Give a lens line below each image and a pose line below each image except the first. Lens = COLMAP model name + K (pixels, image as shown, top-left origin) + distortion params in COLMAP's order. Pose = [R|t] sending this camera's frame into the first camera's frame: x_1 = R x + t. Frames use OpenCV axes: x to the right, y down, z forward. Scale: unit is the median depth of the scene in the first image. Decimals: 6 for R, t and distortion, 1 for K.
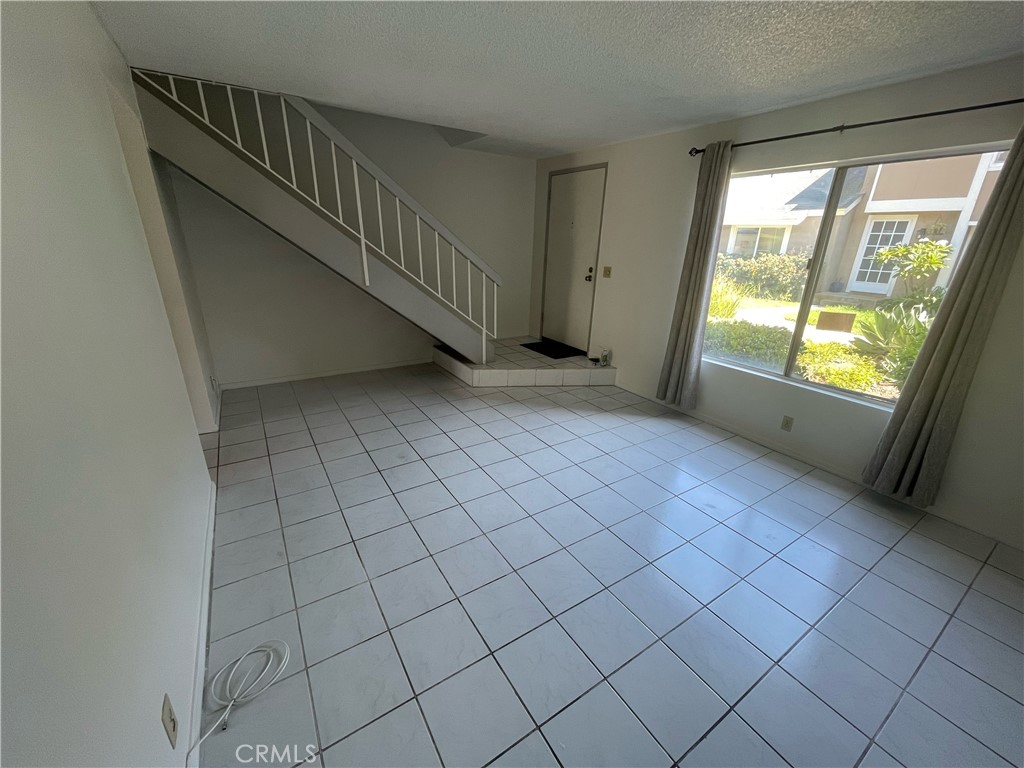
lens RADIAL K [[409.6, 0, 512.4], [0, 409.6, 384.8], [0, 0, 1]] dist [-0.003705, -0.000373]
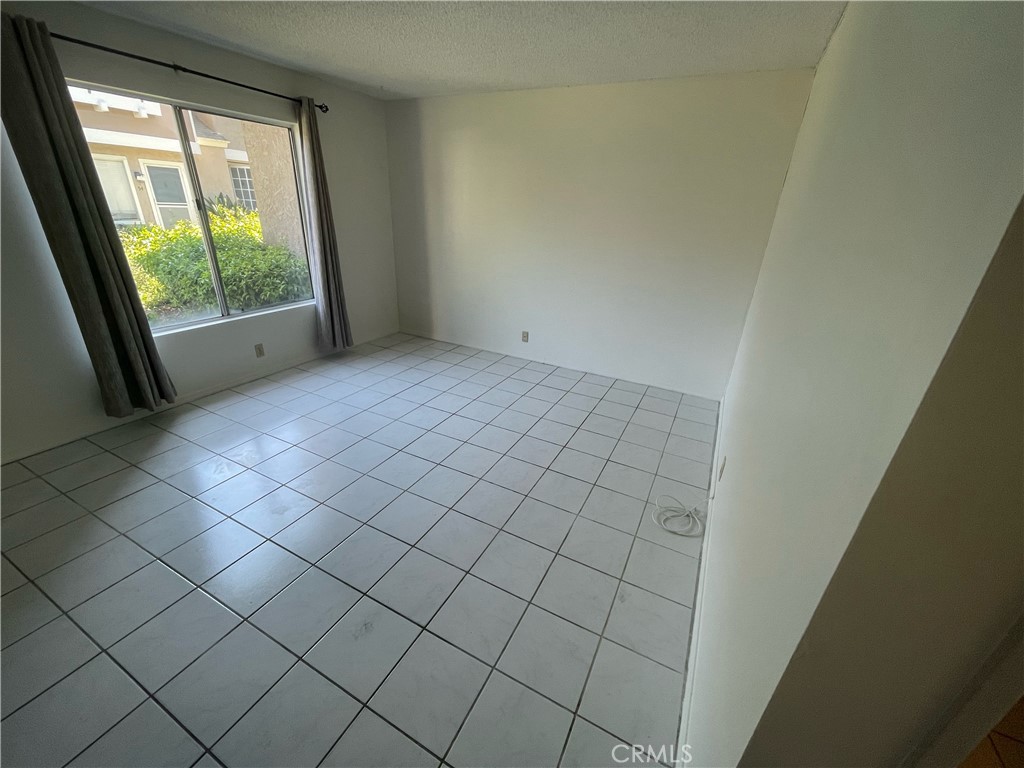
lens RADIAL K [[409.6, 0, 515.0], [0, 409.6, 386.5], [0, 0, 1]] dist [-0.003705, -0.000373]
pose [[-0.496597, -0.408083, 0.766068, -0.602995], [0.219207, 0.795012, 0.565601, -0.316061], [-0.839845, 0.448803, -0.305346, 0.789177]]
